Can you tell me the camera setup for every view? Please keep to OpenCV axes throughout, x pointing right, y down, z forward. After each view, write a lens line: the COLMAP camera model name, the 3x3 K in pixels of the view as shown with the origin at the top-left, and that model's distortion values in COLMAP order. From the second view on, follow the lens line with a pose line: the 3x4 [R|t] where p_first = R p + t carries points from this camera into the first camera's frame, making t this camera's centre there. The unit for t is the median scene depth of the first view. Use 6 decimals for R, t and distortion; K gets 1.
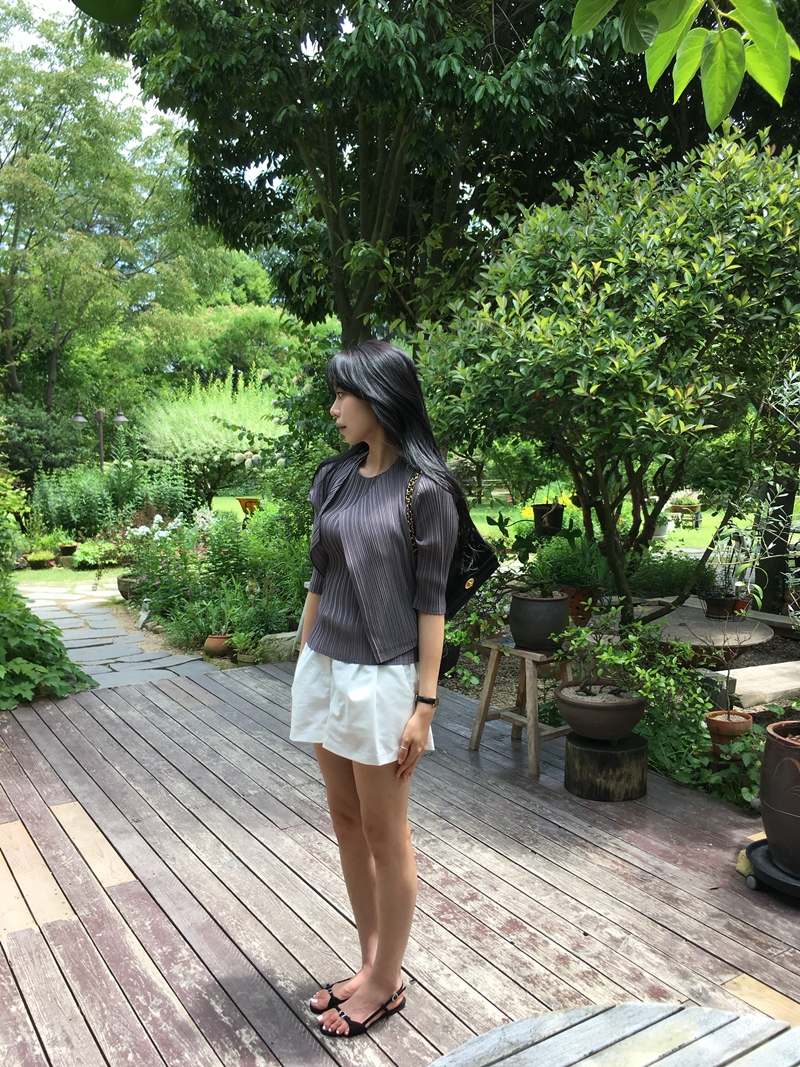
lens RADIAL K [[891.6, 0, 406.7], [0, 891.6, 530.0], [0, 0, 1]] dist [0.063425, -0.048200]
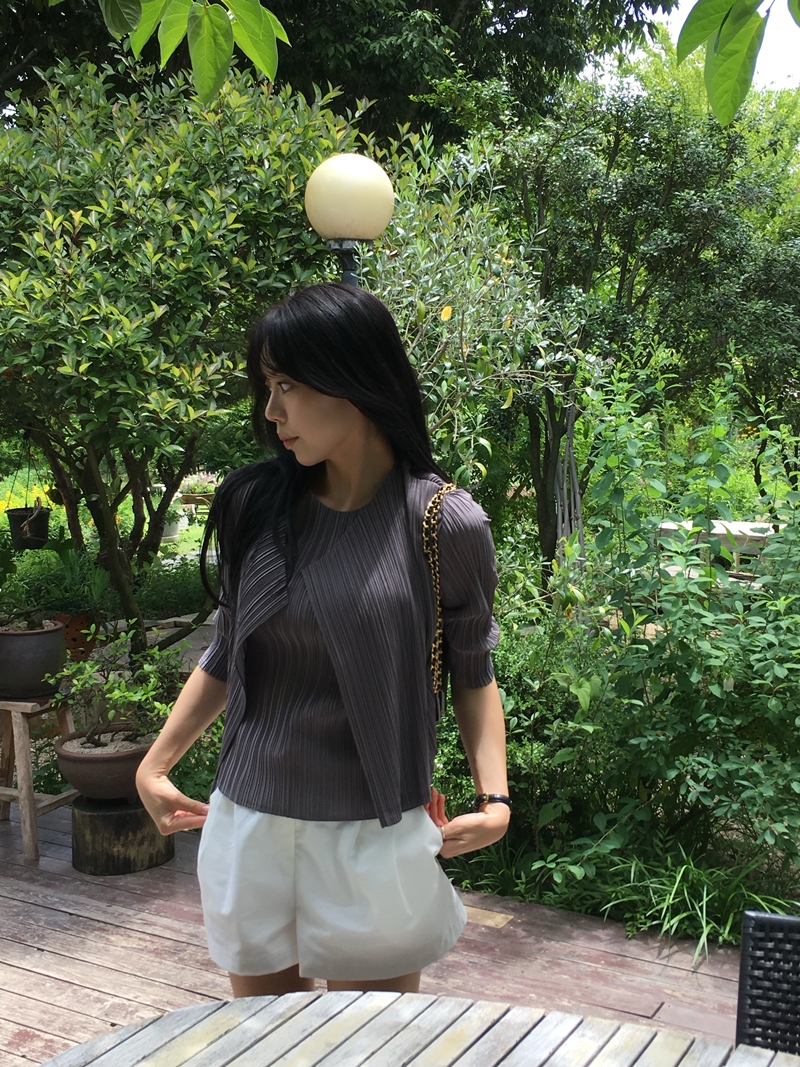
lens RADIAL K [[1215.0, 0, 410.6], [0, 1215.0, 536.8], [0, 0, 1]] dist [0.032462, 0.000000]
pose [[0.889262, -0.059227, 0.453548, -0.031401], [0.057067, 0.998200, 0.018461, -0.005950], [-0.453824, 0.009466, 0.891041, -0.098651]]
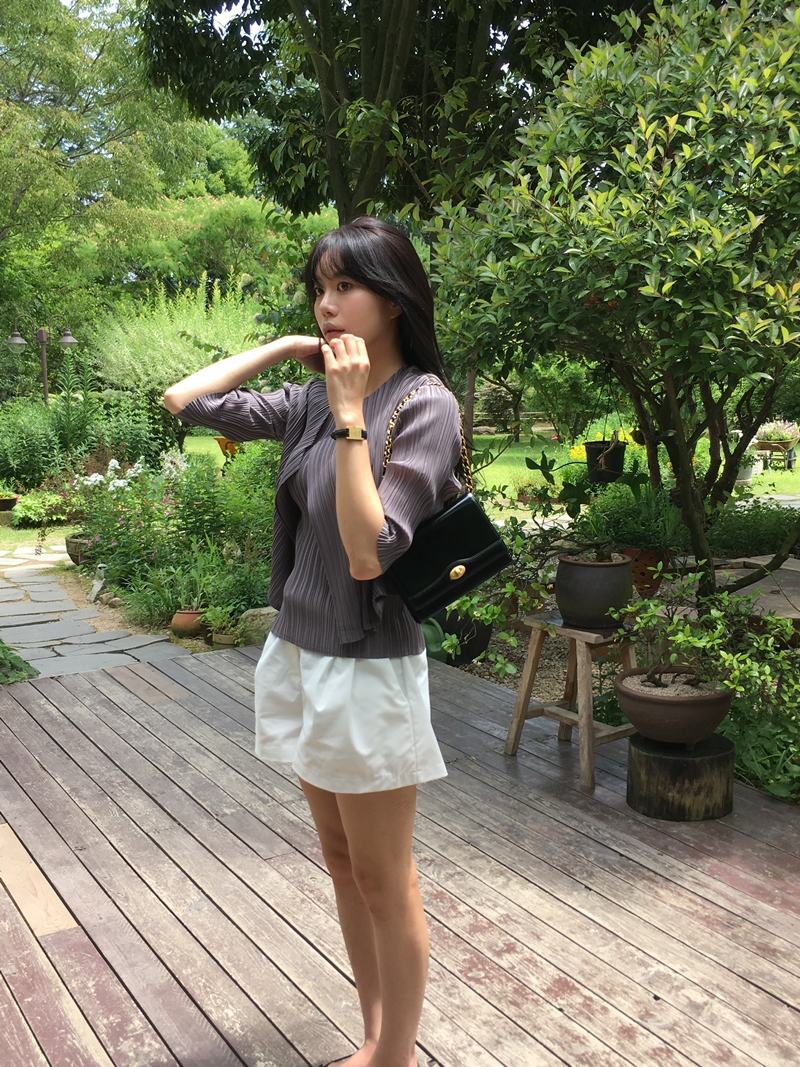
lens RADIAL K [[1101.3, 0, 398.9], [0, 1101.3, 522.3], [0, 0, 1]] dist [0.054708, 0.000000]
pose [[0.999639, -0.007507, -0.025816, 0.004153], [0.008595, 0.999068, 0.042301, -0.000480], [0.025475, -0.042507, 0.998771, 0.042402]]
